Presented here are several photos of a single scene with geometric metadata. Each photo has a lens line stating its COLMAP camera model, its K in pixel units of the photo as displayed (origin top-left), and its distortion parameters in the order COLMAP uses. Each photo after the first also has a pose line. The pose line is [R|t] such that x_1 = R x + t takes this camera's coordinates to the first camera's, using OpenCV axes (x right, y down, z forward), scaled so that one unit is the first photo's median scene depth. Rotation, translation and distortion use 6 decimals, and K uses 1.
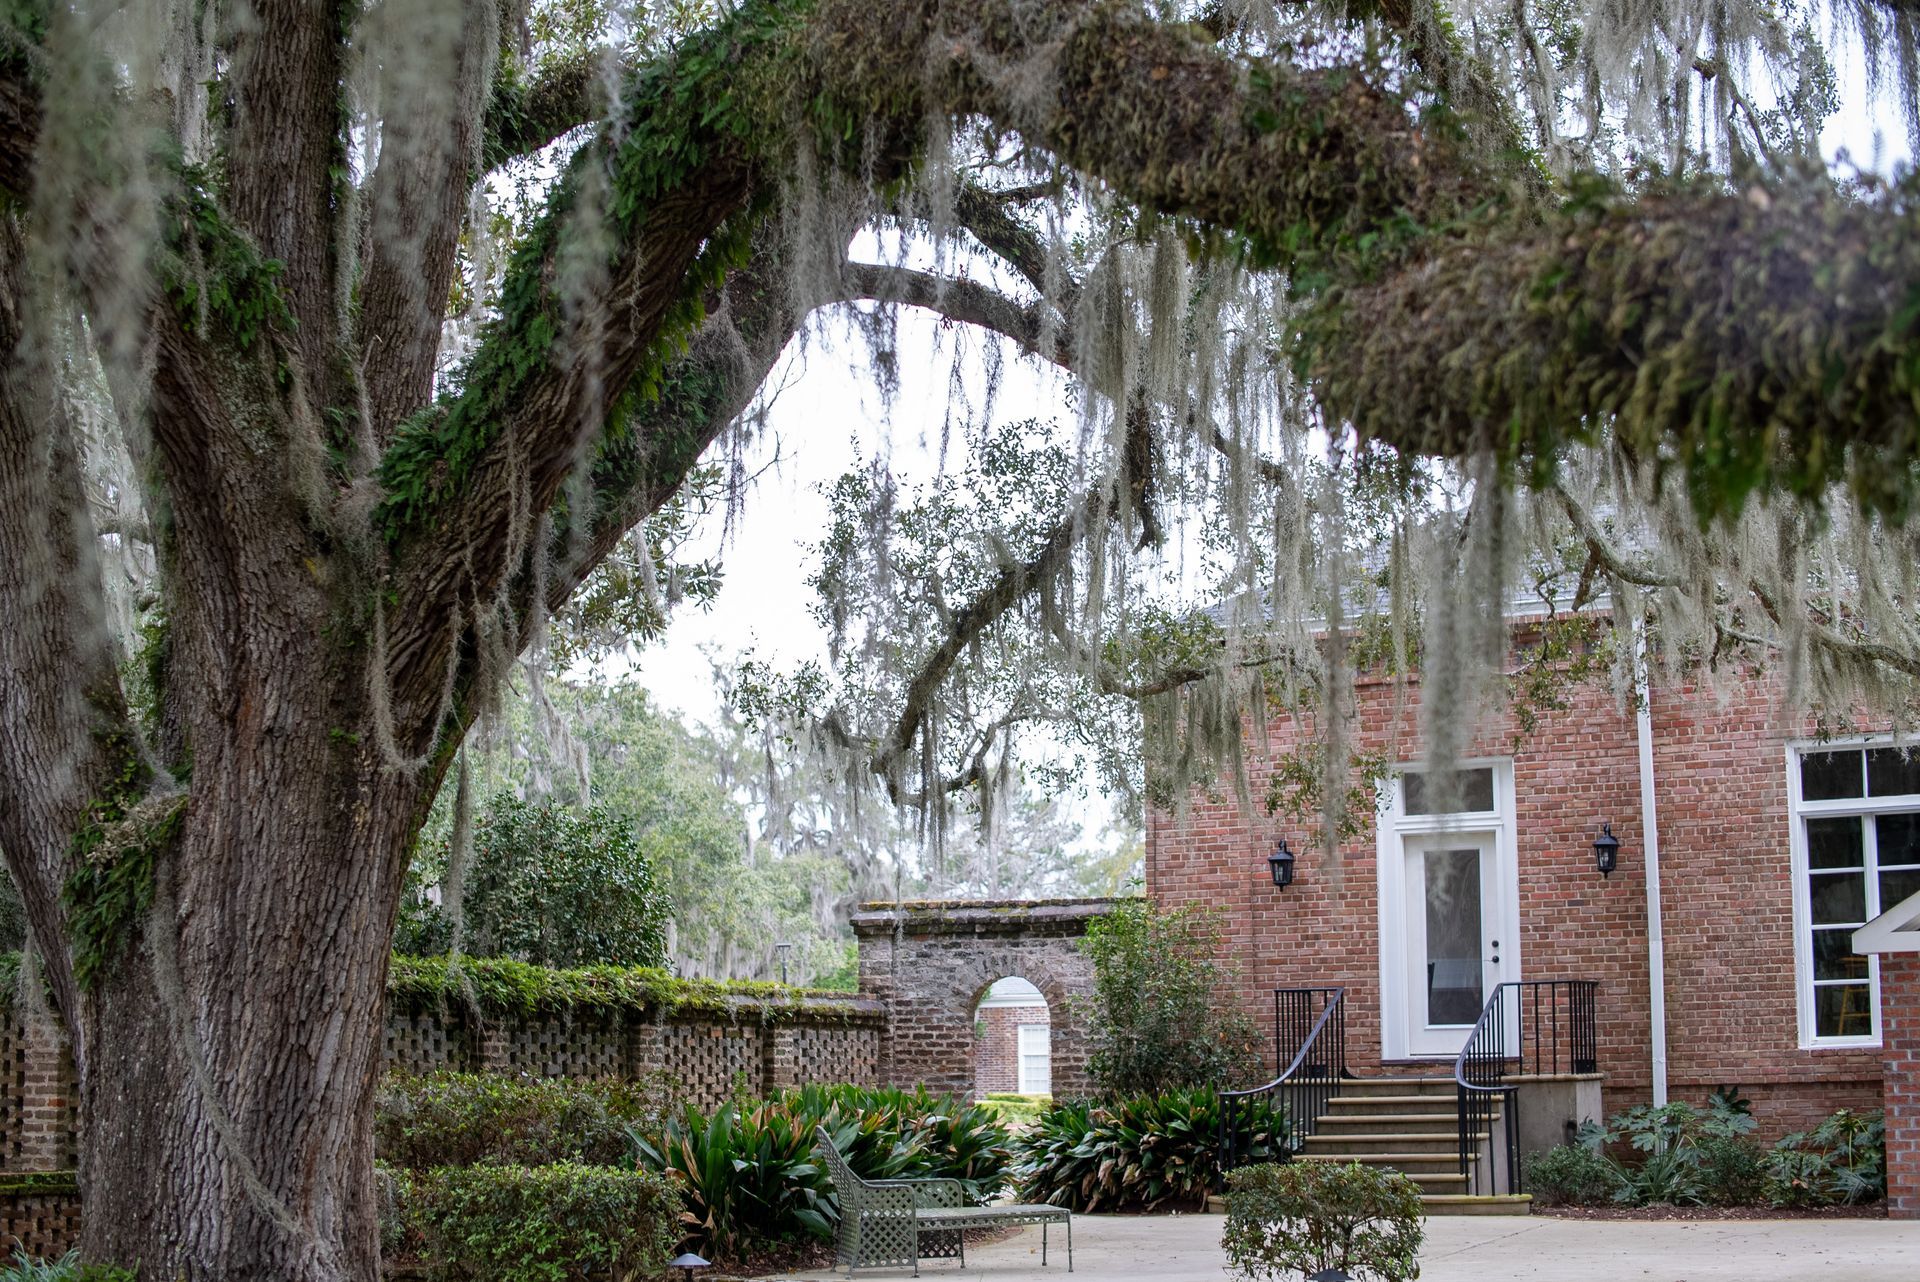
lens RADIAL K [[2797.1, 0, 960.0], [0, 2797.1, 641.0], [0, 0, 1]] dist [-0.177367, -0.025929]
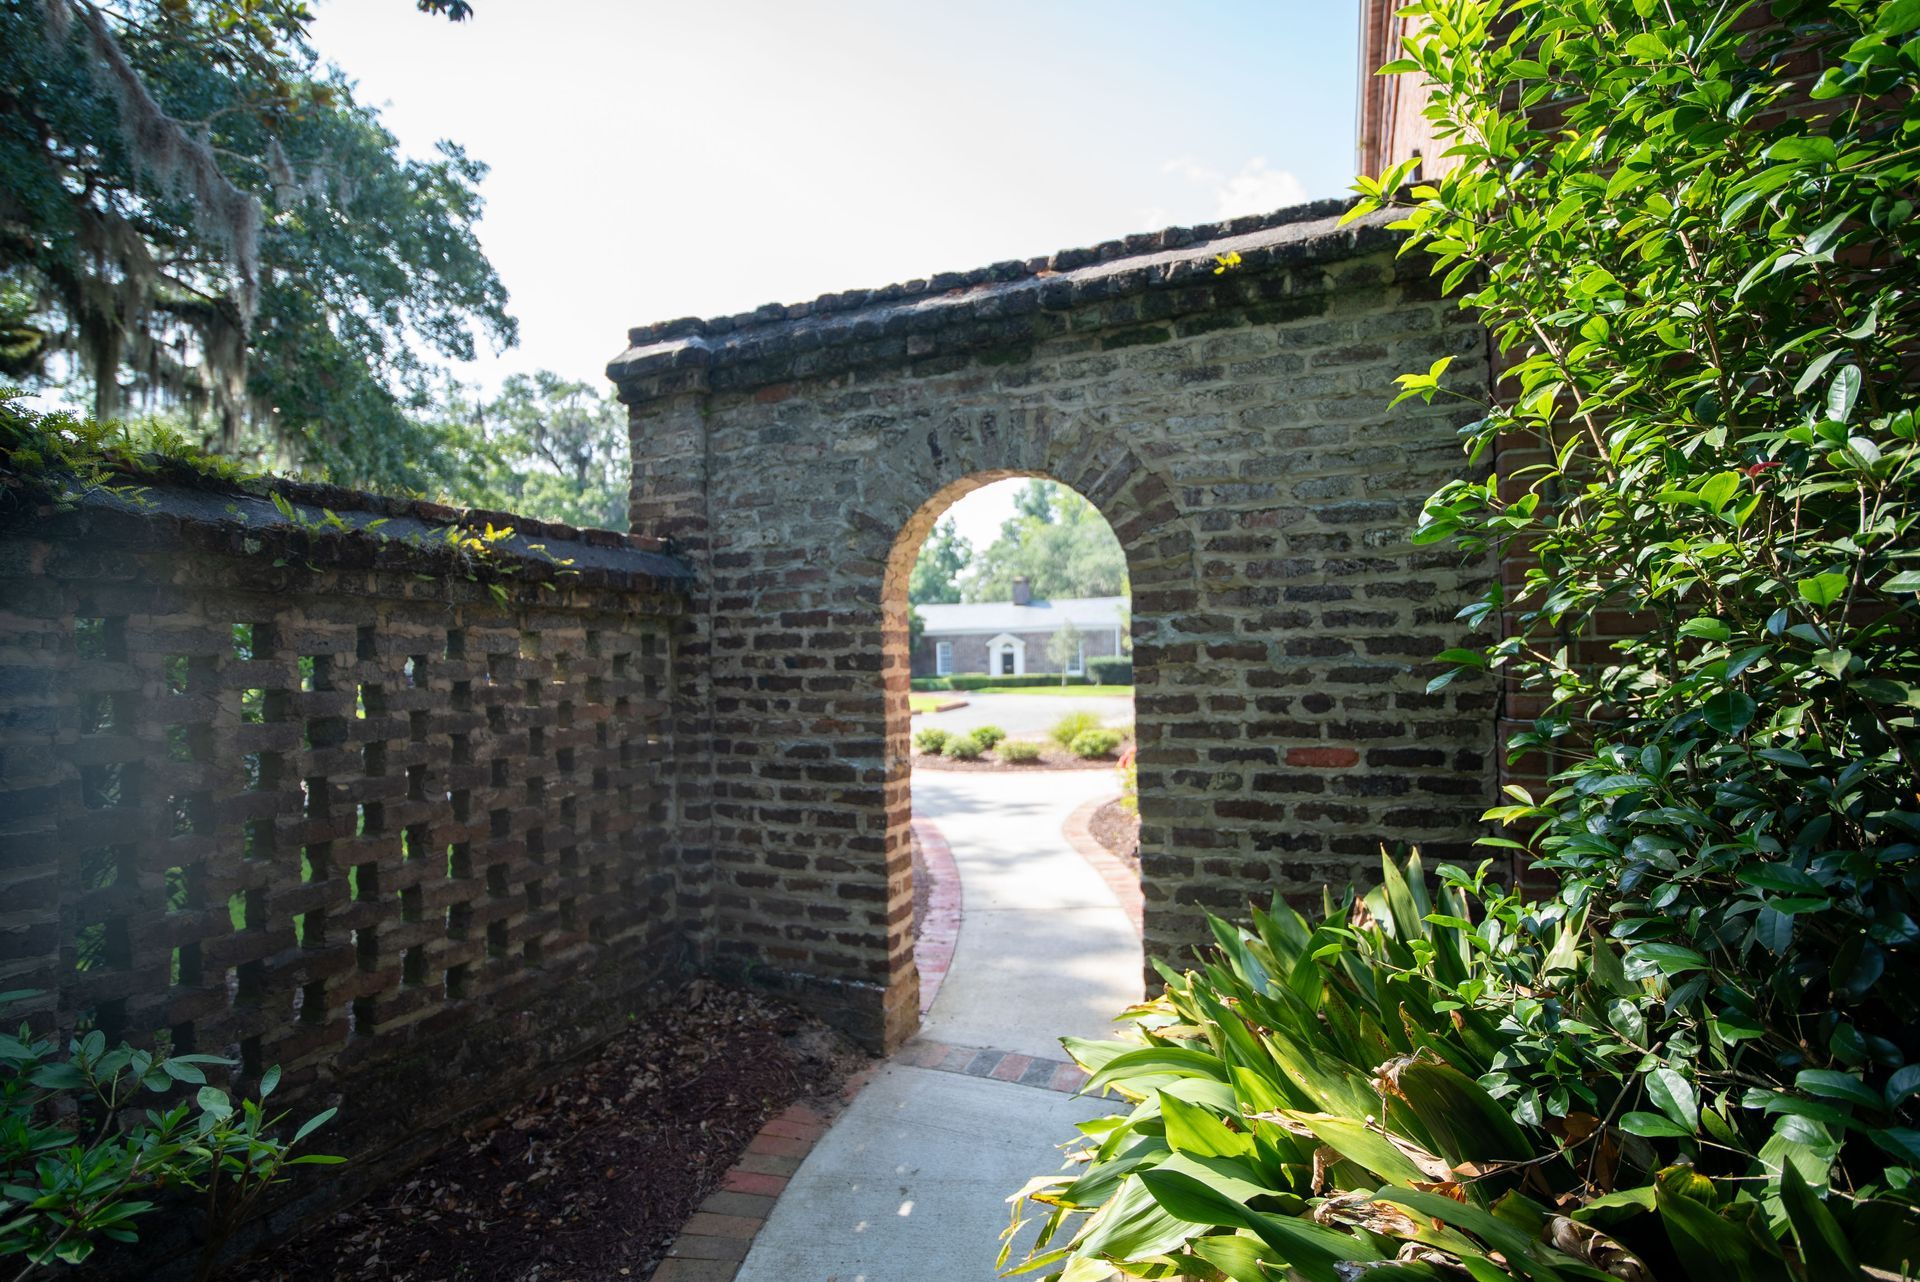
lens RADIAL K [[898.1, 0, 960.3], [0, 898.1, 634.3], [0, 0, 1]] dist [-0.036799, 0.008141]
pose [[0.998342, -0.013345, 0.055994, 0.005833], [0.006199, 0.992023, 0.125905, 0.133810], [-0.057227, -0.125349, 0.990461, 0.934068]]
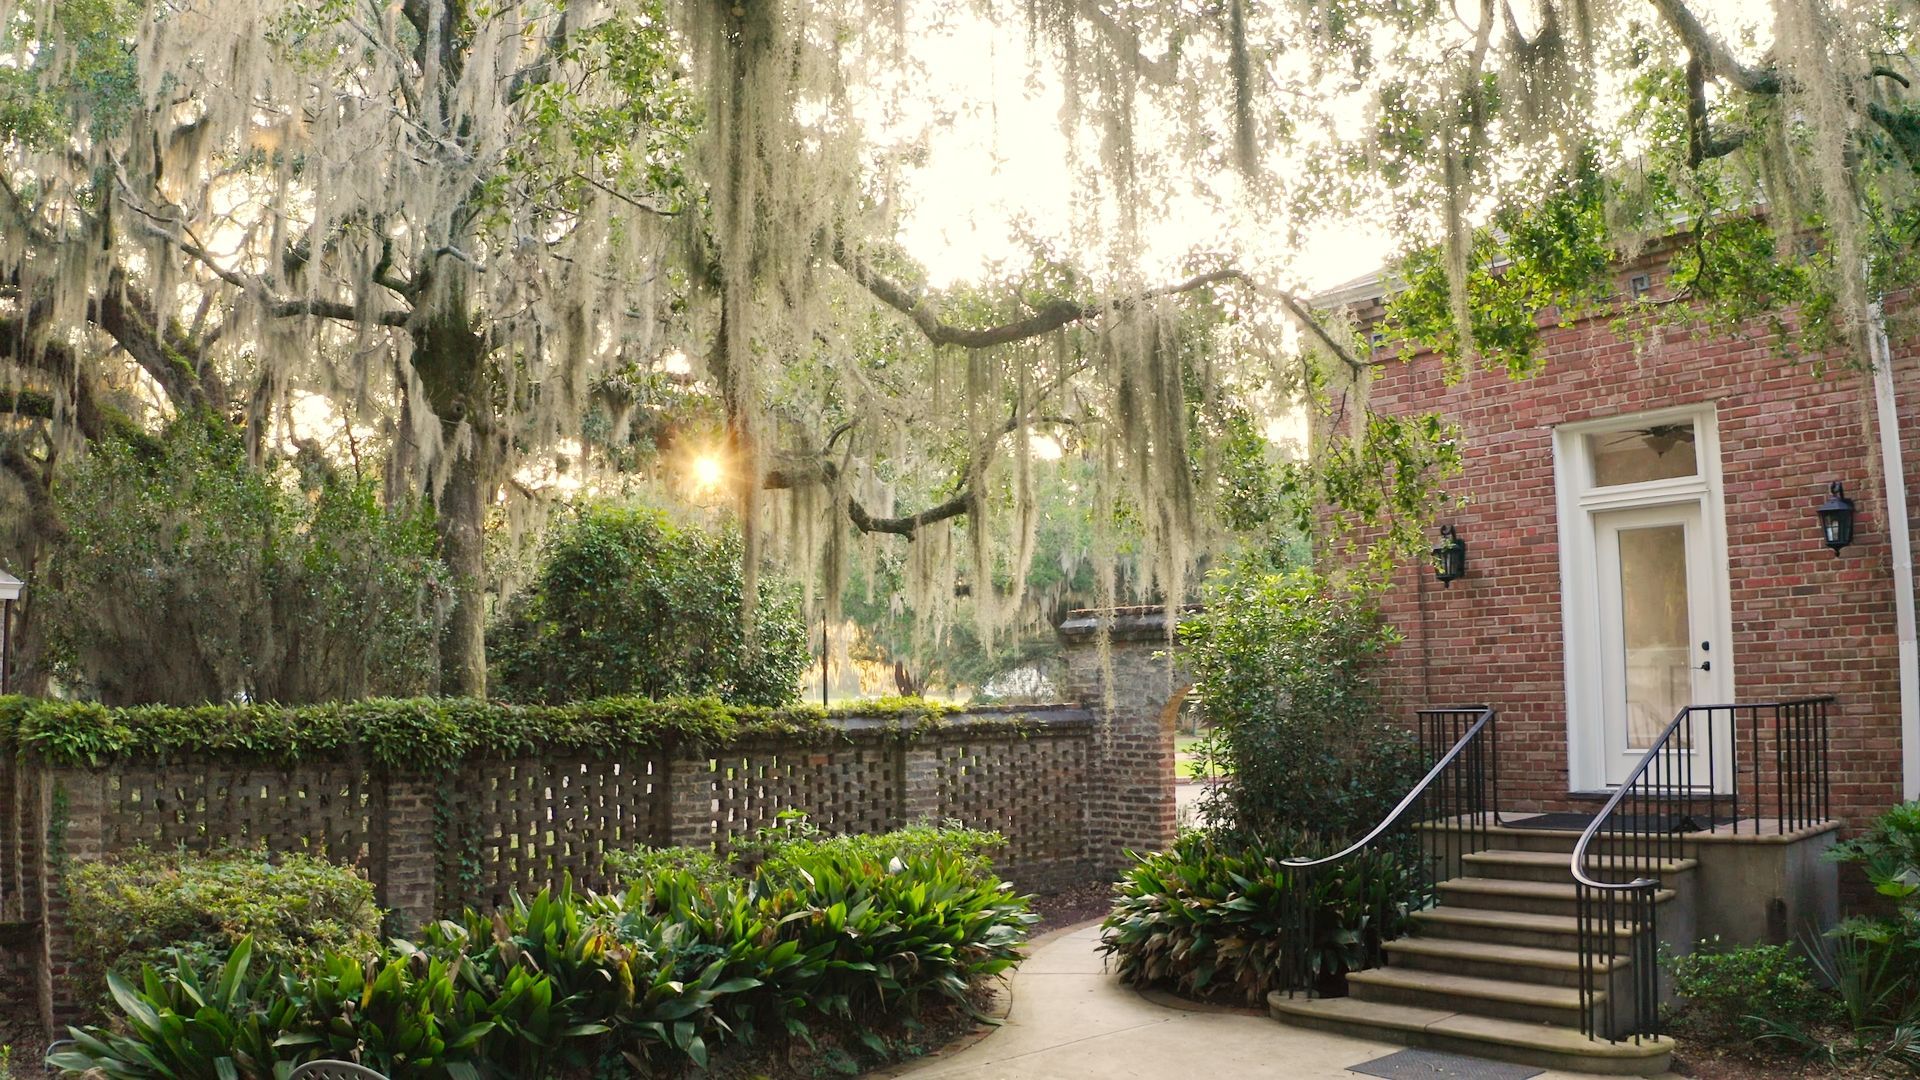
lens RADIAL K [[1514.0, 0, 960.0], [0, 1514.0, 540.0], [0, 0, 1]] dist [-0.182612, 0.000428]
pose [[0.903233, -0.051181, -0.426088, 0.174158], [0.078479, 0.995819, 0.046746, 0.043849], [0.421914, -0.075661, 0.903473, 0.541115]]
